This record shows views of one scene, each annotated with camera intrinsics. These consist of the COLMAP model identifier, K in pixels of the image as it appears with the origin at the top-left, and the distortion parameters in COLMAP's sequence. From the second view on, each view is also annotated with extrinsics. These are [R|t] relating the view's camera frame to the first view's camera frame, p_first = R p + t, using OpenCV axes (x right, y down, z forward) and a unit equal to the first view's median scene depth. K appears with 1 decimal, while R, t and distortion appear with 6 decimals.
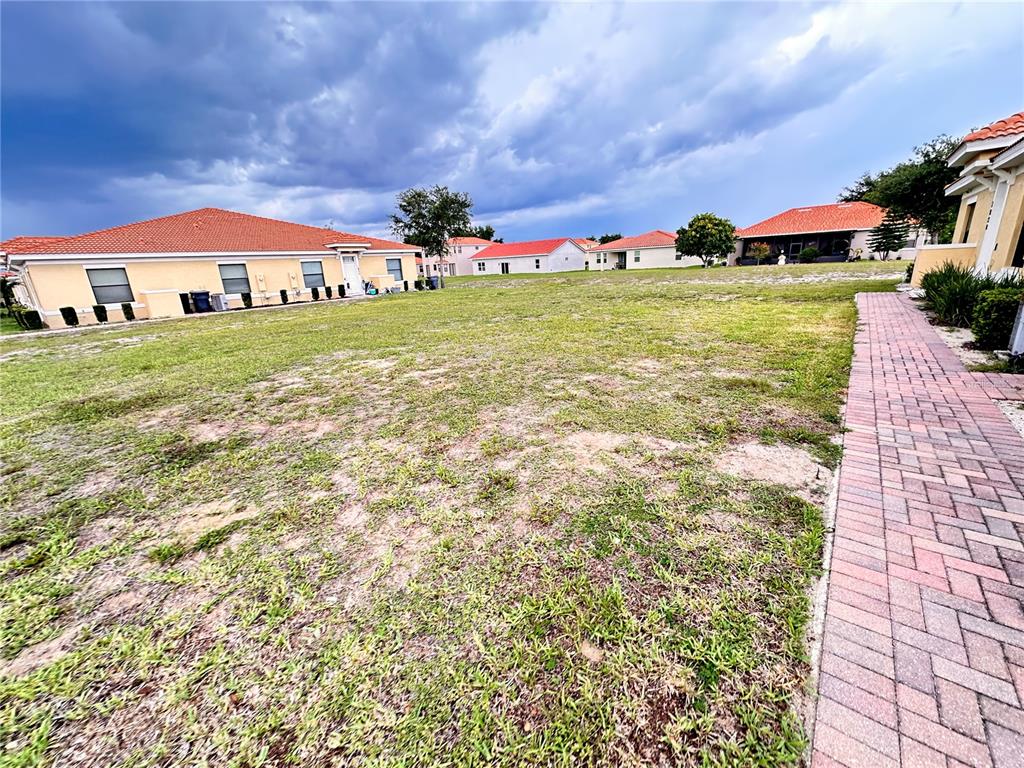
lens RADIAL K [[408.7, 0, 512.0], [0, 408.7, 384.0], [0, 0, 1]] dist [-0.002424, 0.000022]
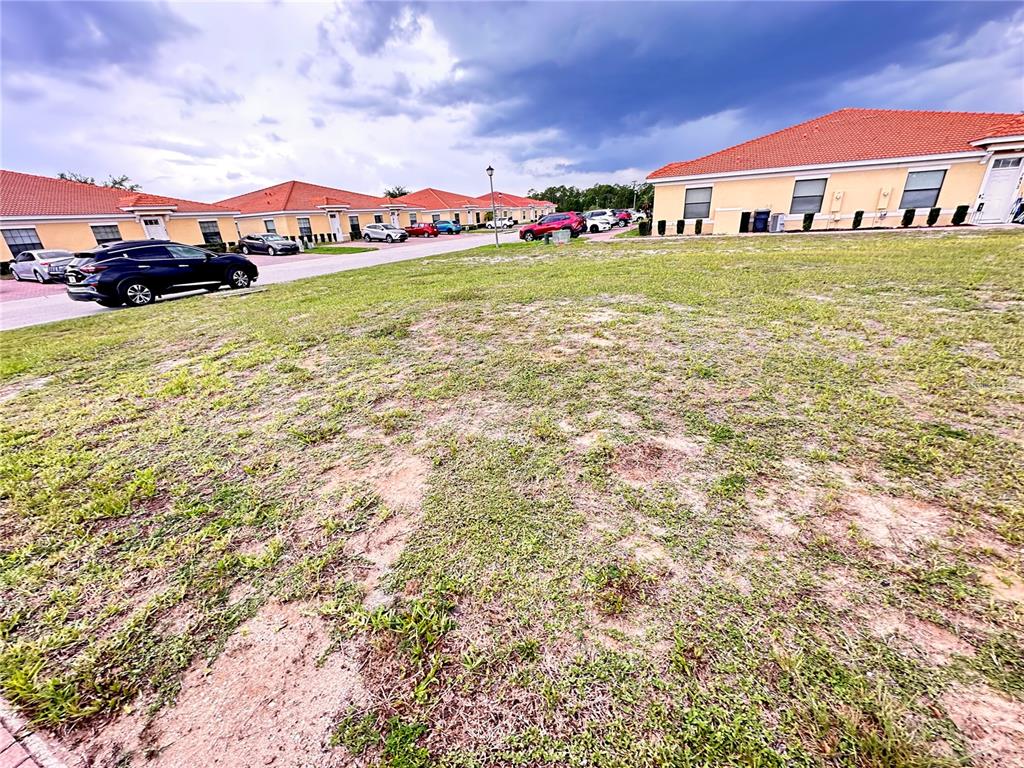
lens RADIAL K [[408.7, 0, 512.0], [0, 408.7, 384.0], [0, 0, 1]] dist [-0.002424, 0.000022]
pose [[0.247633, 0.407417, -0.879028, 0.107315], [-0.232116, 0.905811, 0.354441, -0.041844], [0.940638, 0.116265, 0.318876, 0.119830]]
